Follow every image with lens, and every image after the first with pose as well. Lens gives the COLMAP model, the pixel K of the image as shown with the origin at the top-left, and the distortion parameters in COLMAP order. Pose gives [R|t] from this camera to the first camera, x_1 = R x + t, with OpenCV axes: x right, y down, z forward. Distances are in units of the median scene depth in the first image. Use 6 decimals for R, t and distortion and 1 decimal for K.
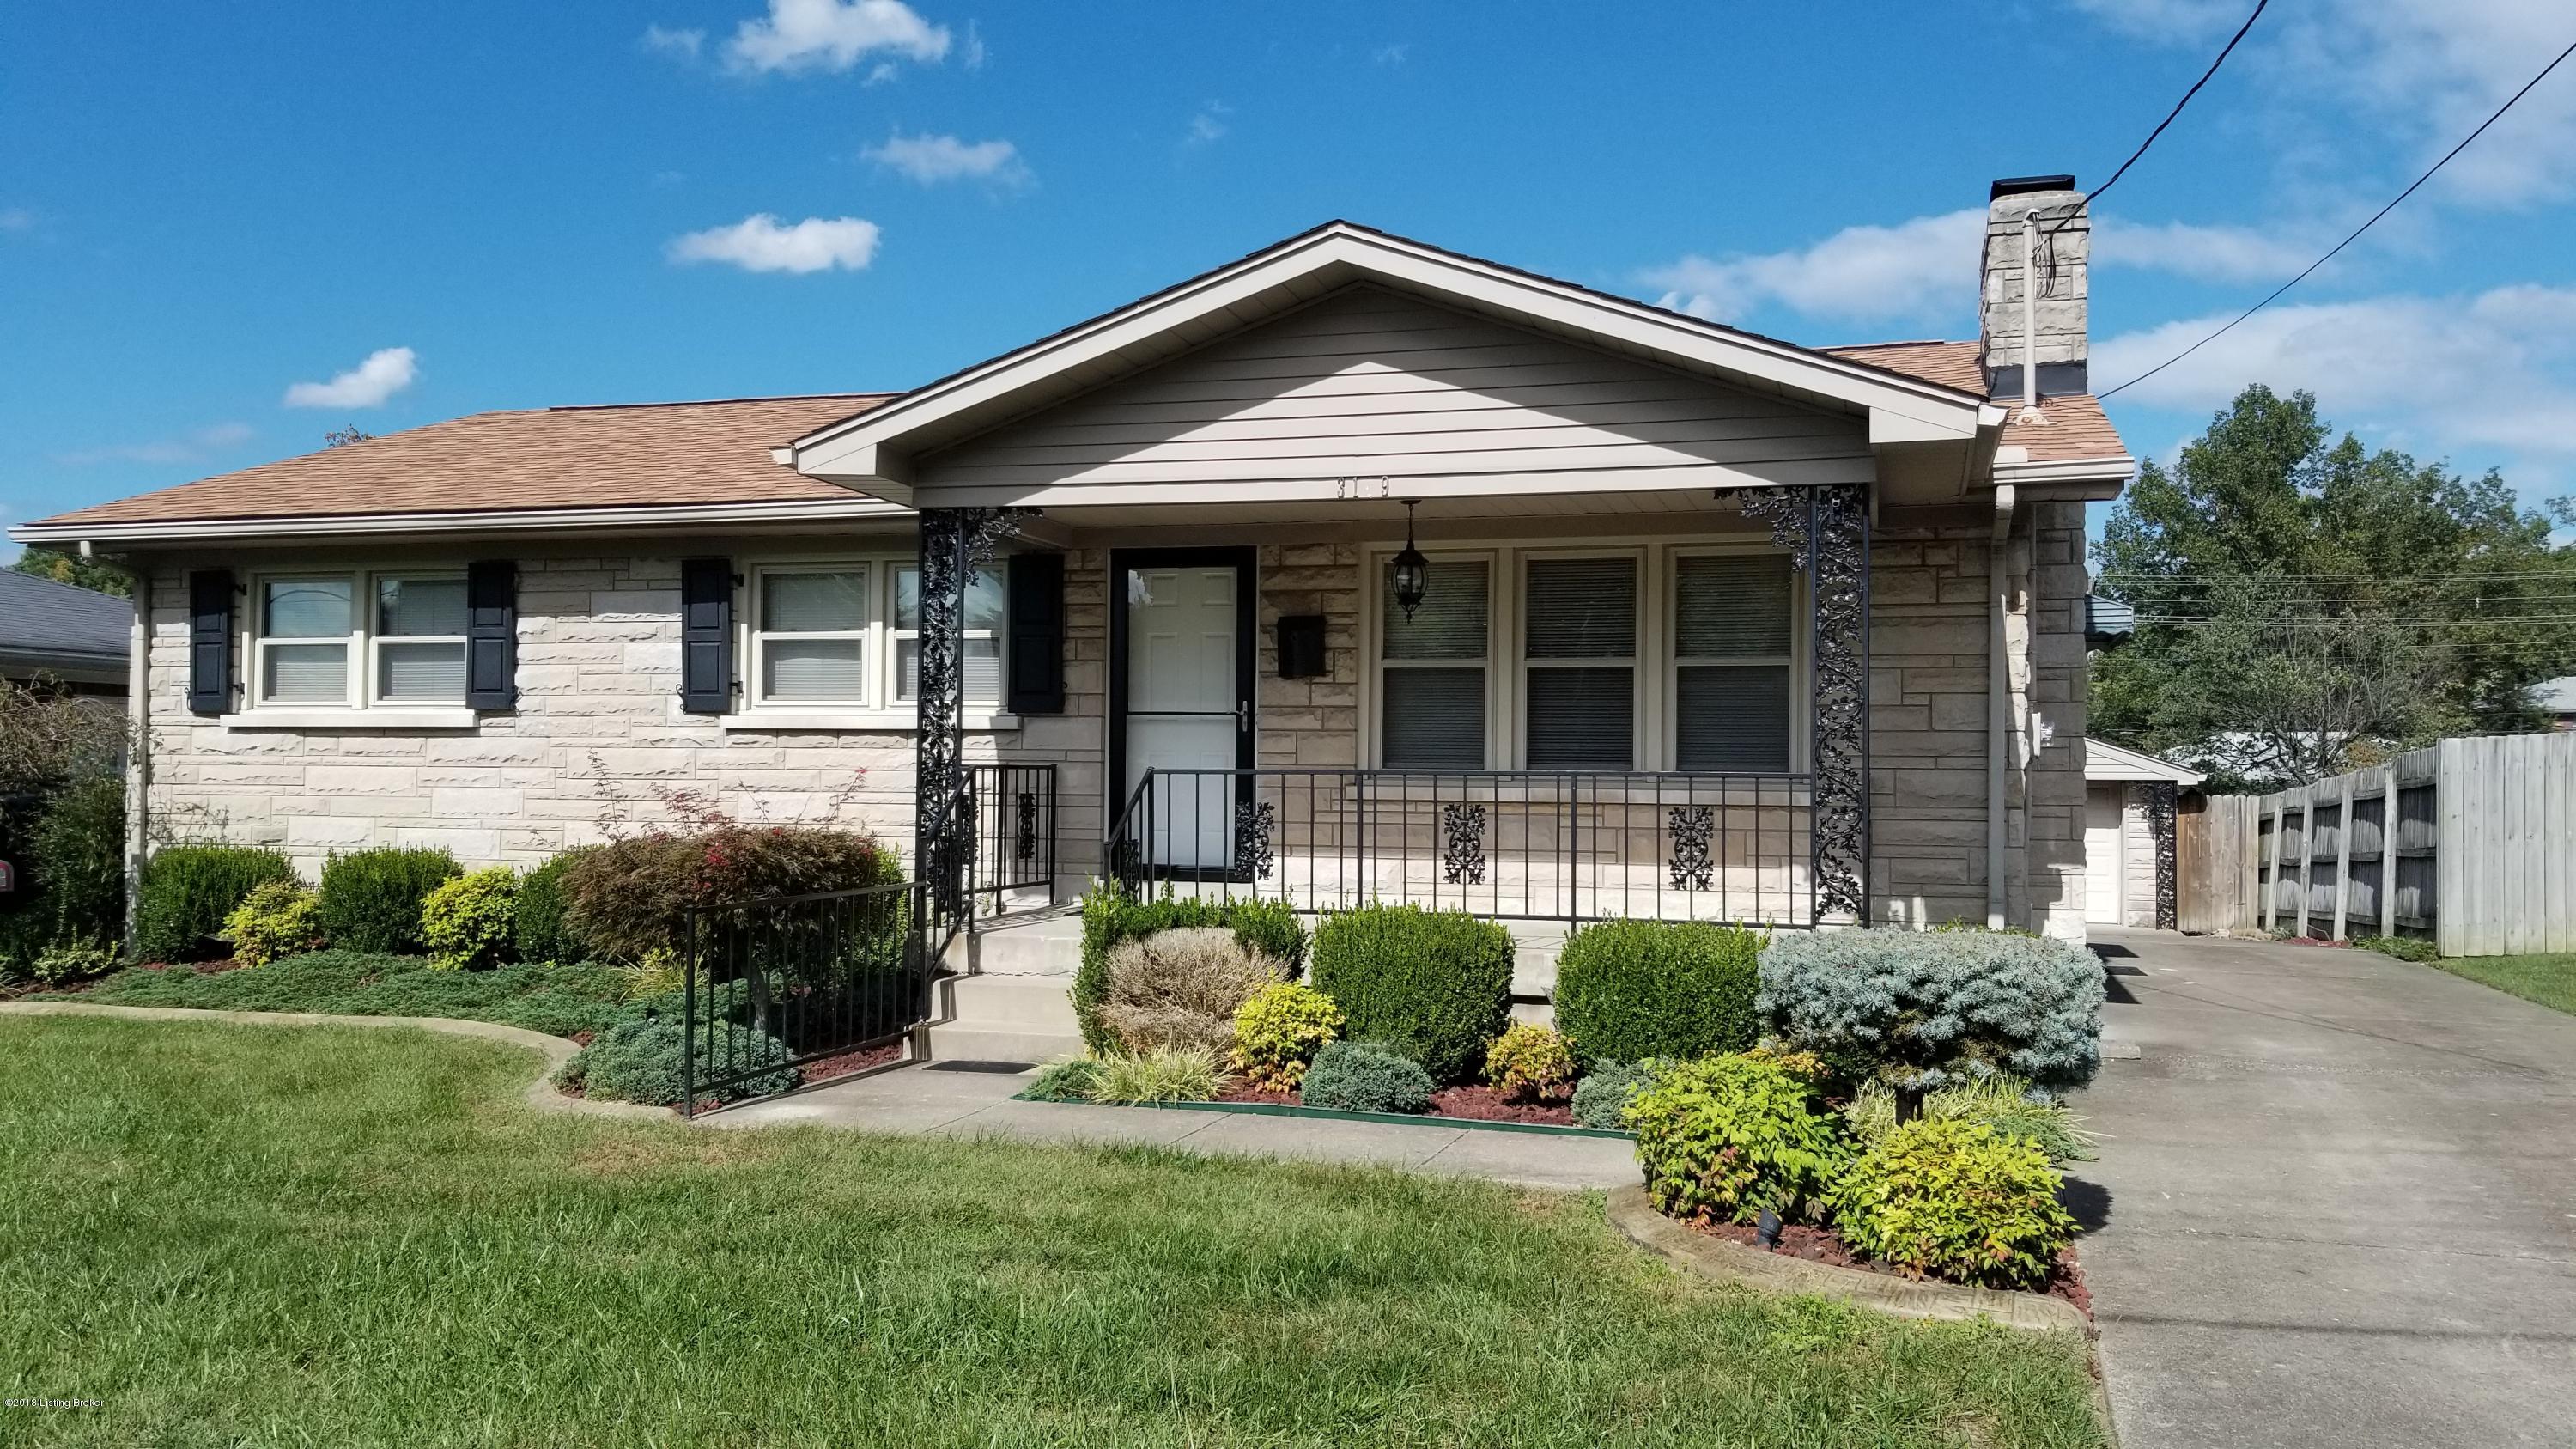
lens RADIAL K [[2055.6, 0, 1282.1], [0, 2055.6, 722.0], [0, 0, 1]] dist [-0.008529, -0.003946]
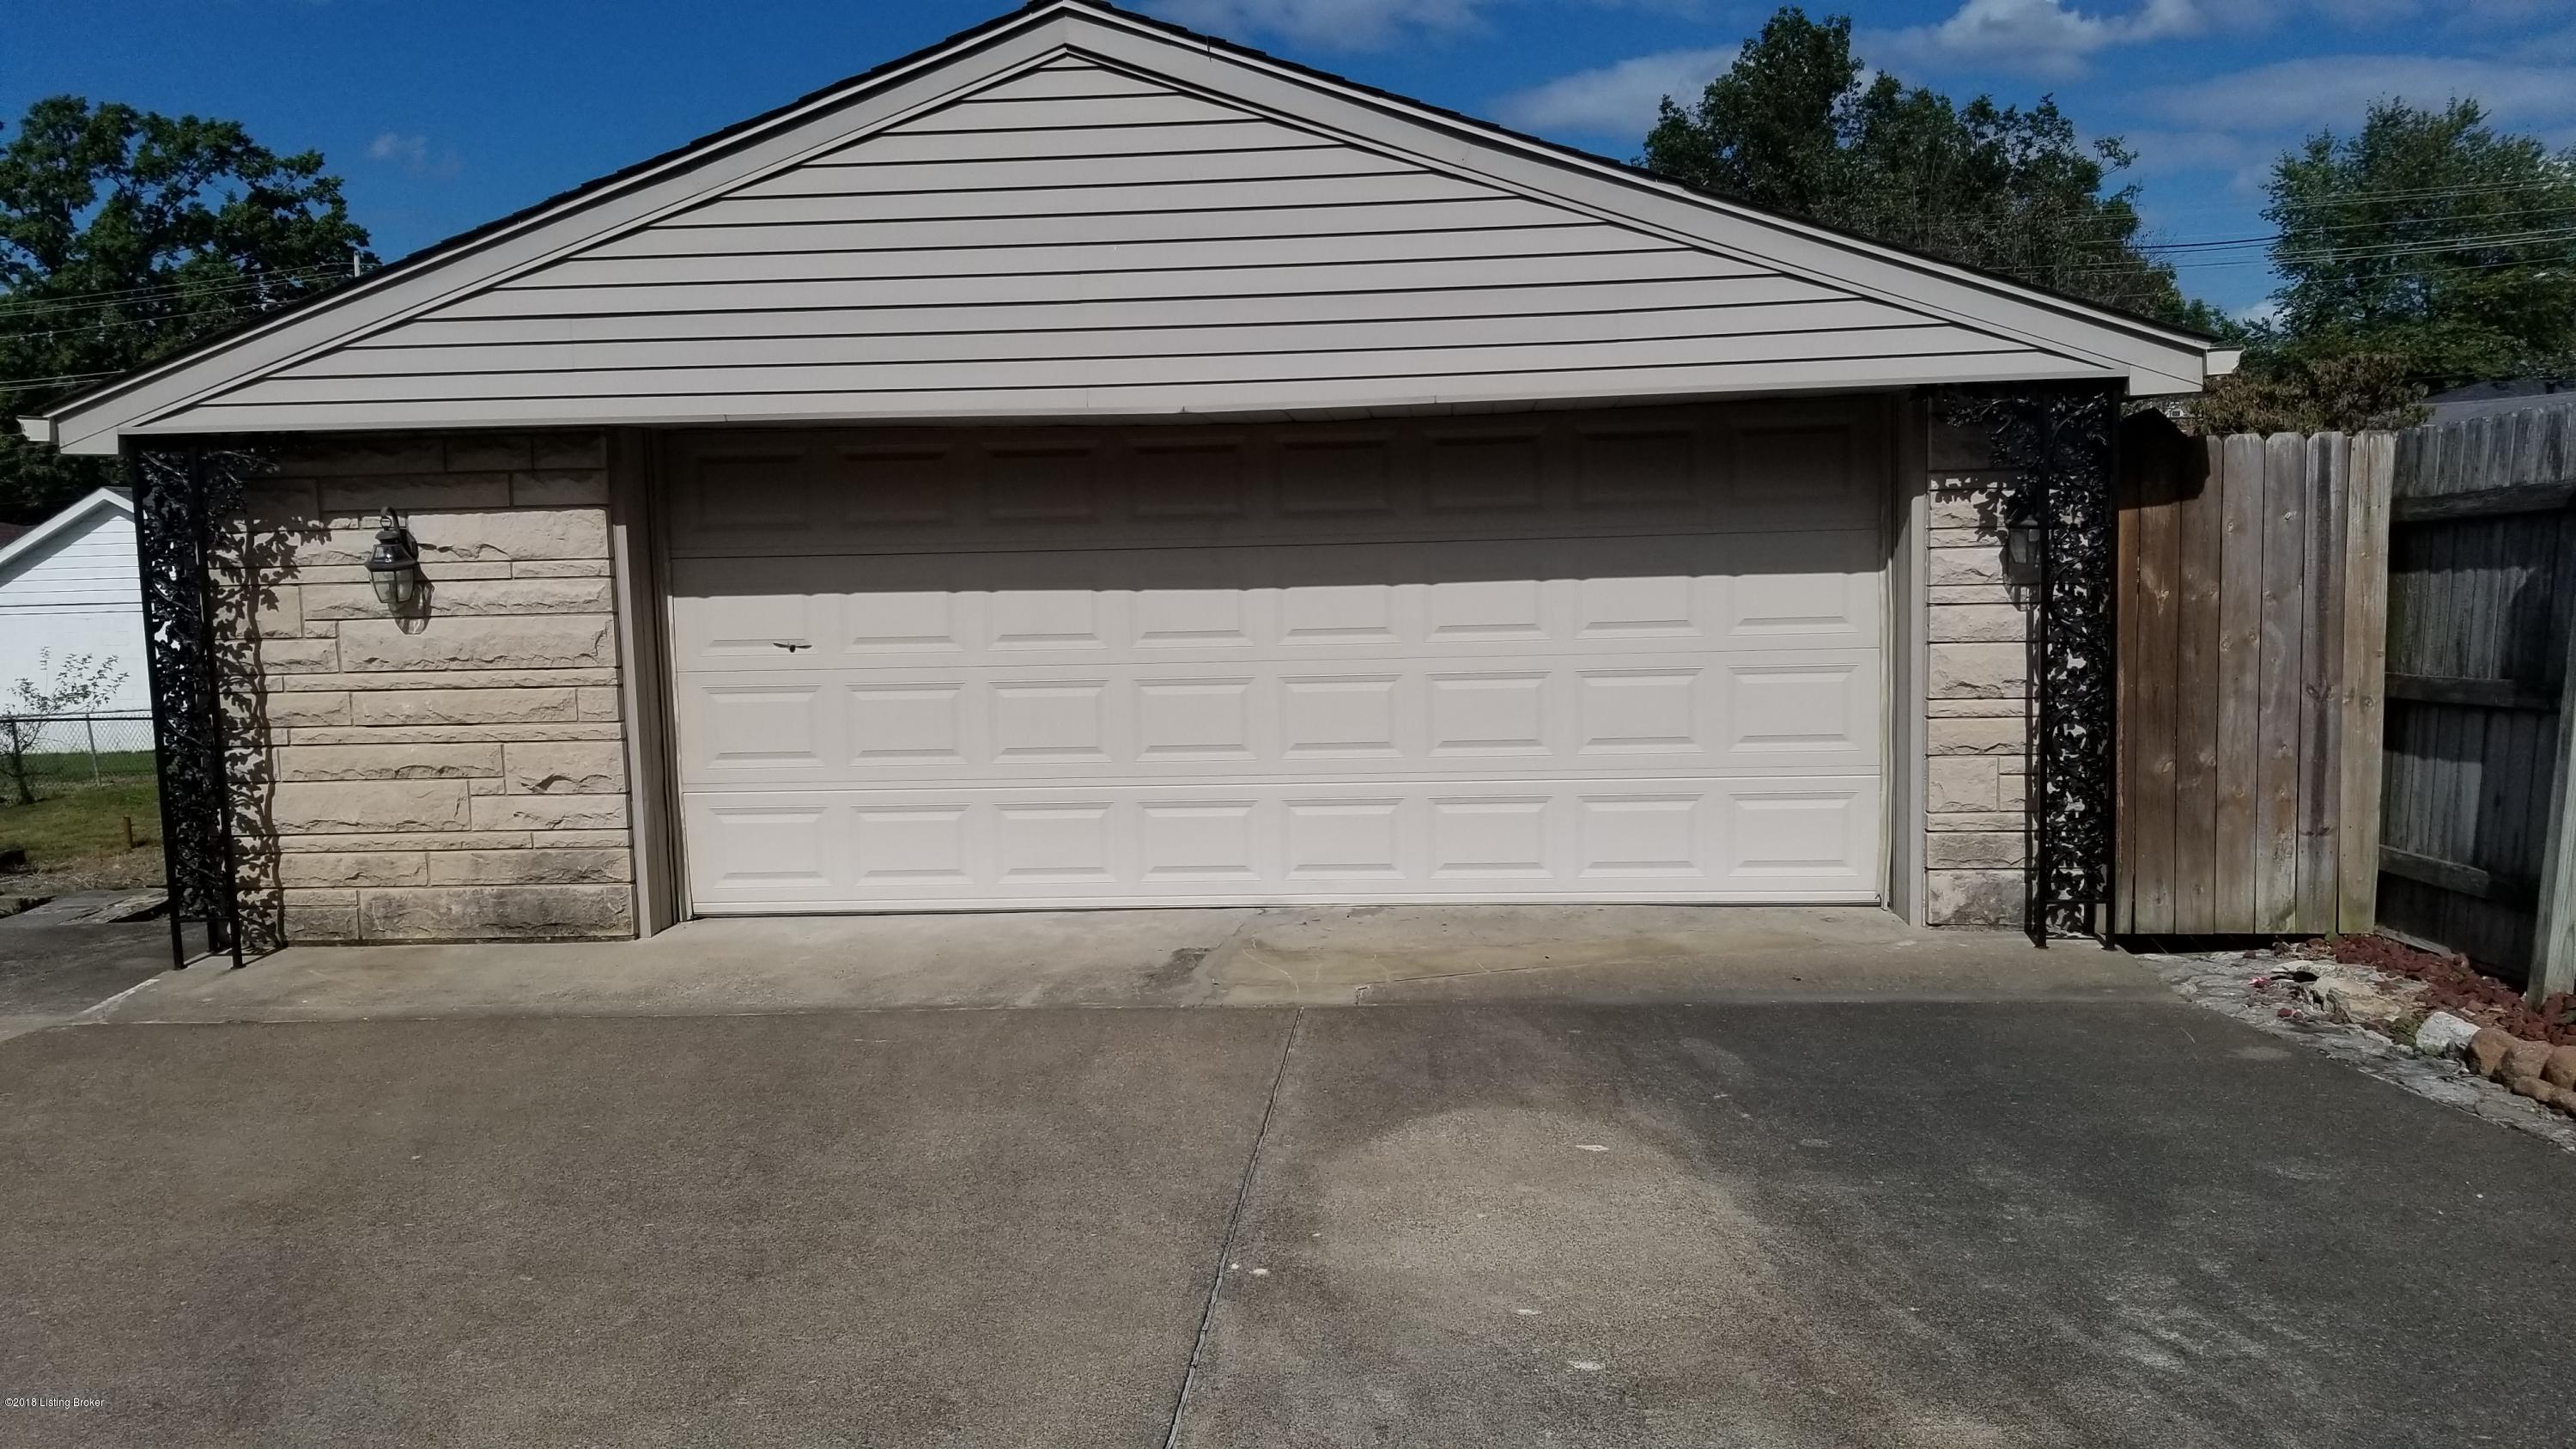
lens RADIAL K [[2055.6, 0, 1284.7], [0, 2055.6, 735.6], [0, 0, 1]] dist [-0.008529, -0.003946]
pose [[0.973534, -0.069798, 0.217622, 0.268654], [0.040014, 0.989570, 0.138381, 0.032284], [-0.225011, -0.126011, 0.966174, 0.753988]]
